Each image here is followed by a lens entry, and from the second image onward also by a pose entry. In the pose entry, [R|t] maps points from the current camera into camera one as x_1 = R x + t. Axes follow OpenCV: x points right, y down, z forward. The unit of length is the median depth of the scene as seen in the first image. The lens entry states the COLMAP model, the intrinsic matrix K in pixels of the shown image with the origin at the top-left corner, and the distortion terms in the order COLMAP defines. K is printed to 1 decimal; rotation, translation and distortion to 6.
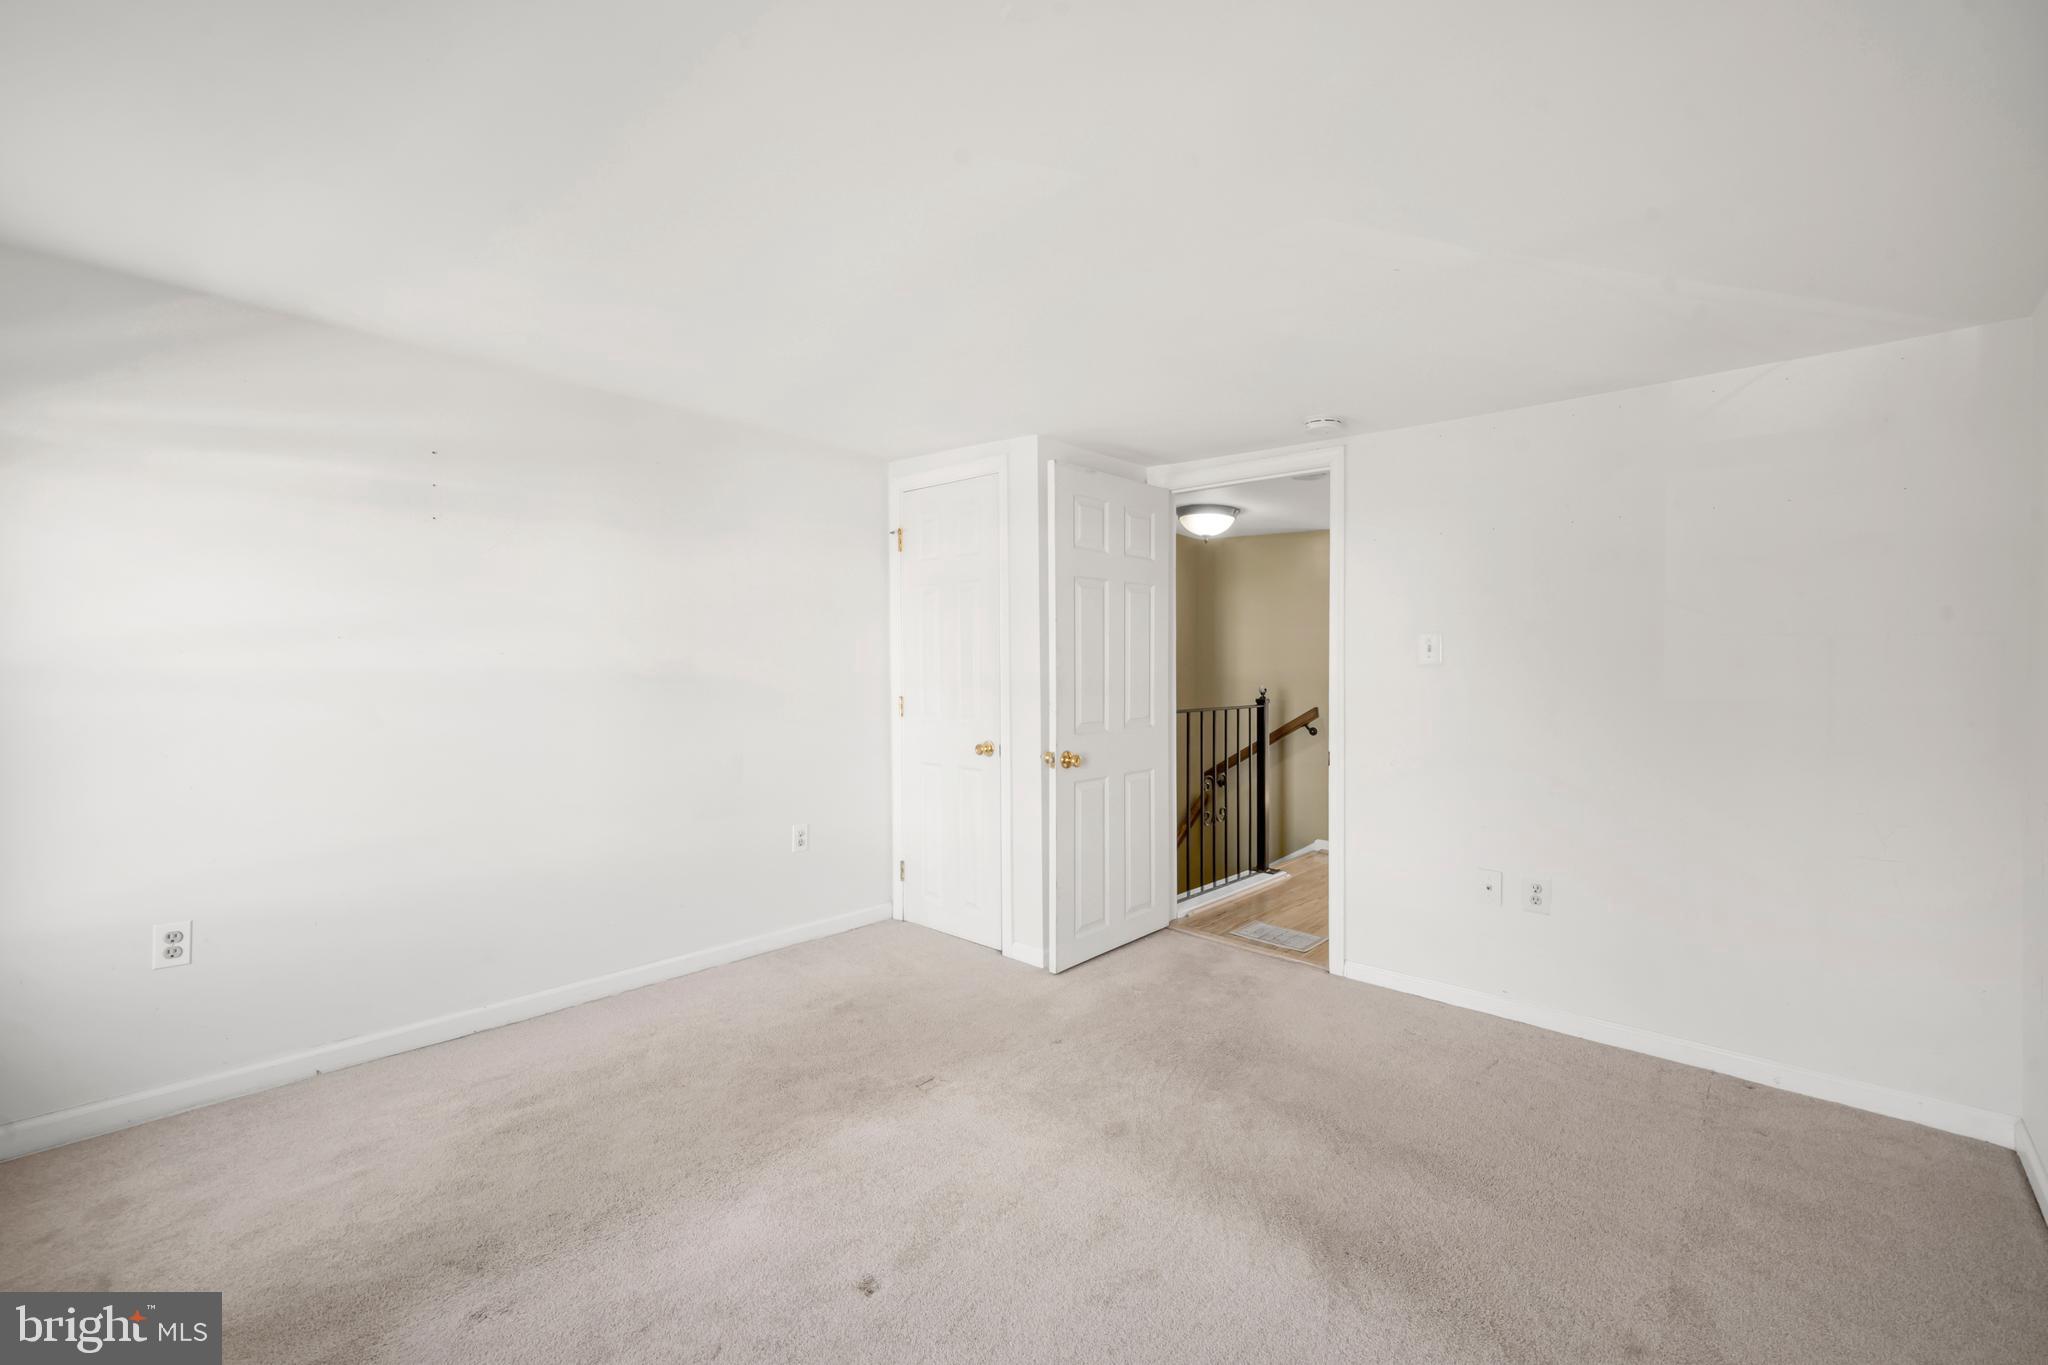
lens RADIAL K [[859.5, 0, 1024.0], [0, 859.5, 682.5], [0, 0, 1]] dist [0.000424, -0.000165]
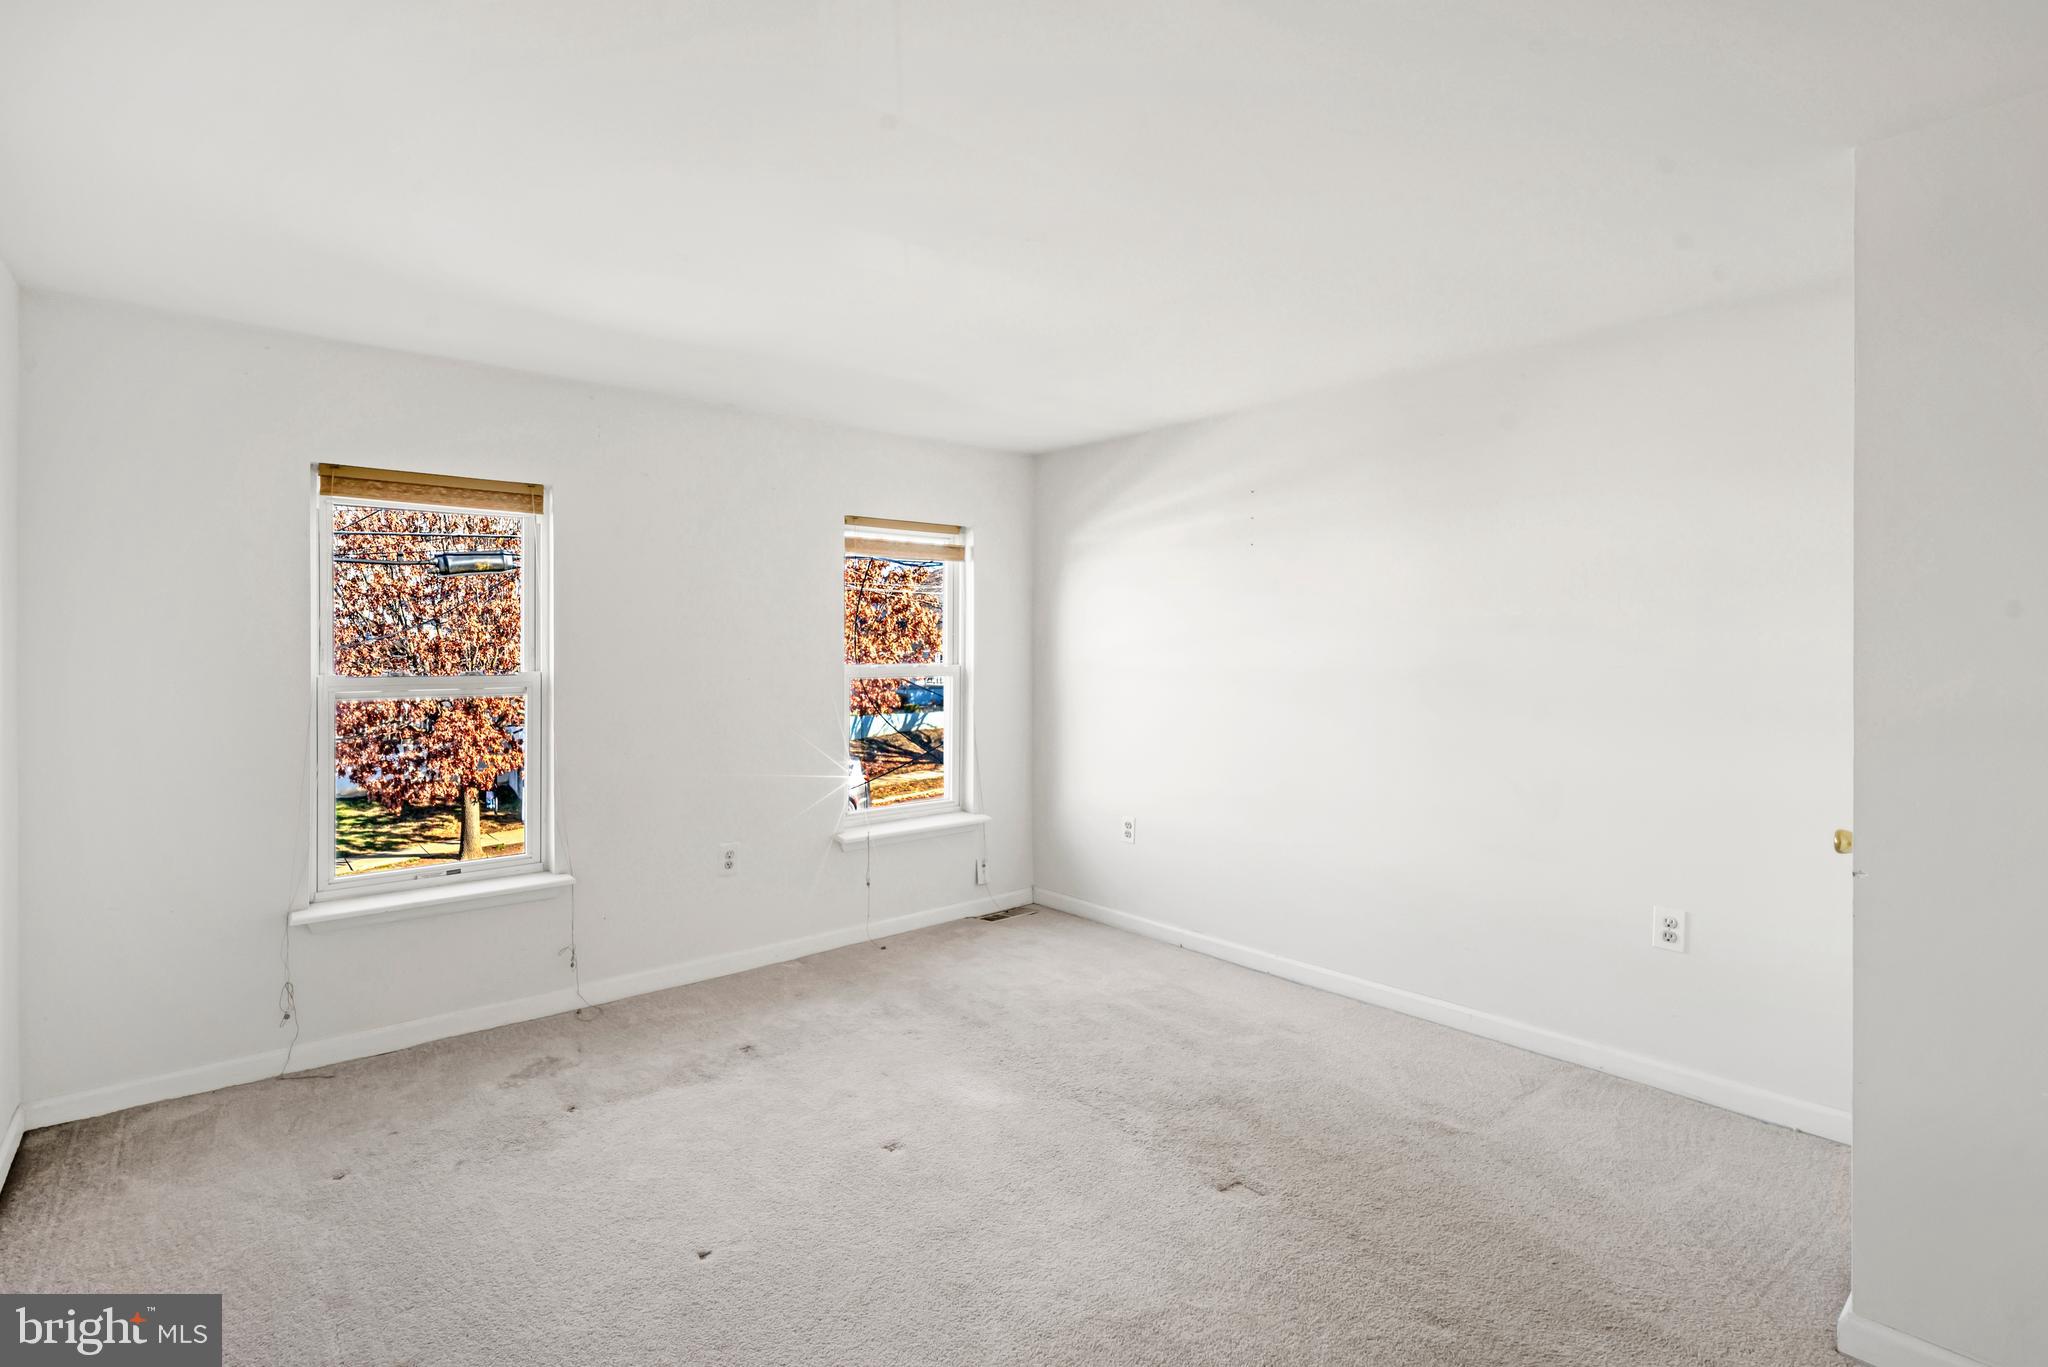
lens RADIAL K [[996.4, 0, 1024.0], [0, 996.4, 683.5], [0, 0, 1]] dist [0.000676, 0.000000]
pose [[-0.139038, 0.017779, -0.990127, 0.780825], [-0.024382, 0.999474, 0.021370, -0.012575], [0.989987, 0.027112, -0.138531, 0.873343]]
